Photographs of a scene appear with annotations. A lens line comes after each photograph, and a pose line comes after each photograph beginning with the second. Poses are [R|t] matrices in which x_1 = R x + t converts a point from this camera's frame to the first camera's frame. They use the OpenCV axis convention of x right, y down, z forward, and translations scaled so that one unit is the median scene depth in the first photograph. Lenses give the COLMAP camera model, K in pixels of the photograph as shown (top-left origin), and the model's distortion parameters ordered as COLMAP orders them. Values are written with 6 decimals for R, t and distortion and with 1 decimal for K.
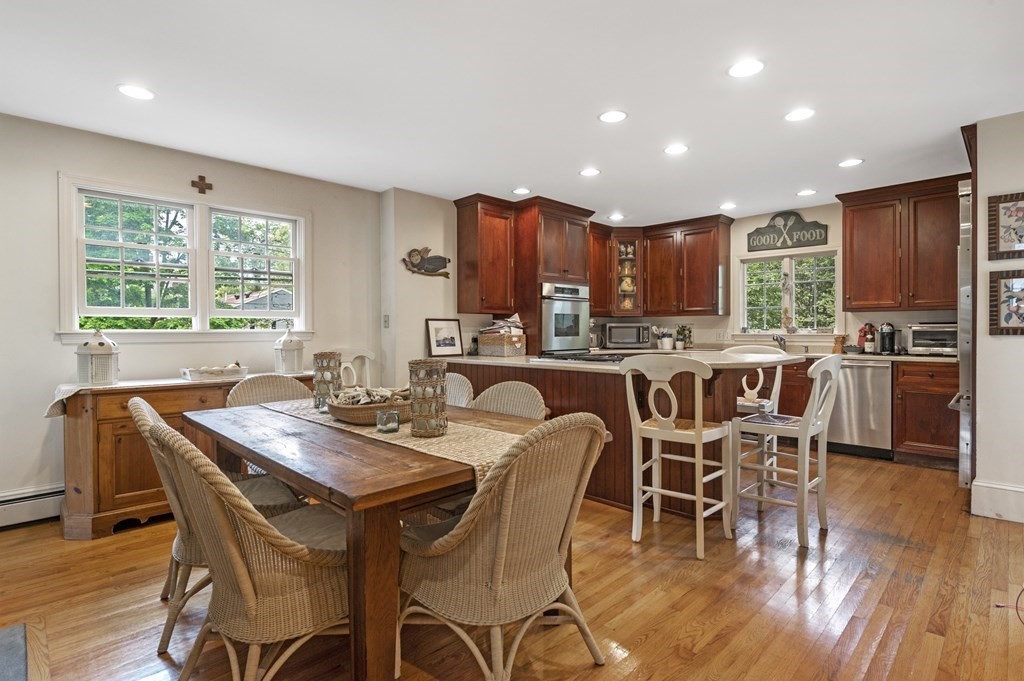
lens RADIAL K [[506.7, 0, 512.9], [0, 506.7, 341.8], [0, 0, 1]] dist [-0.003506, -0.001758]
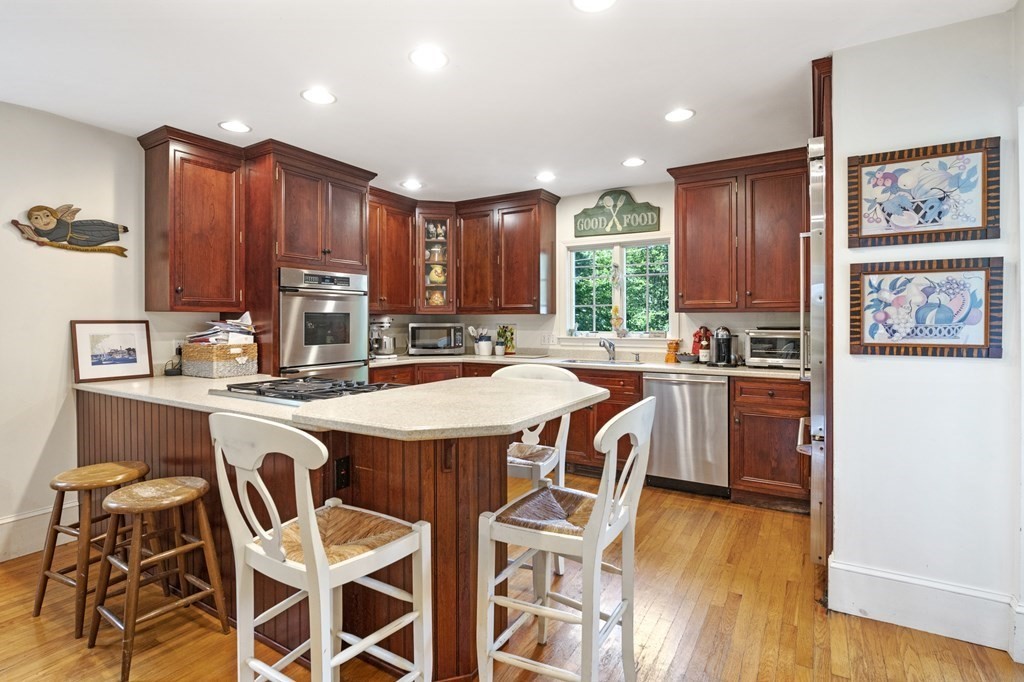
lens RADIAL K [[506.7, 0, 510.6], [0, 506.7, 331.9], [0, 0, 1]] dist [-0.003506, -0.001758]
pose [[0.971641, -0.003392, 0.236436, 0.198867], [0.003649, 0.999993, -0.000648, -0.028467], [-0.236433, 0.001492, 0.971647, 0.266744]]
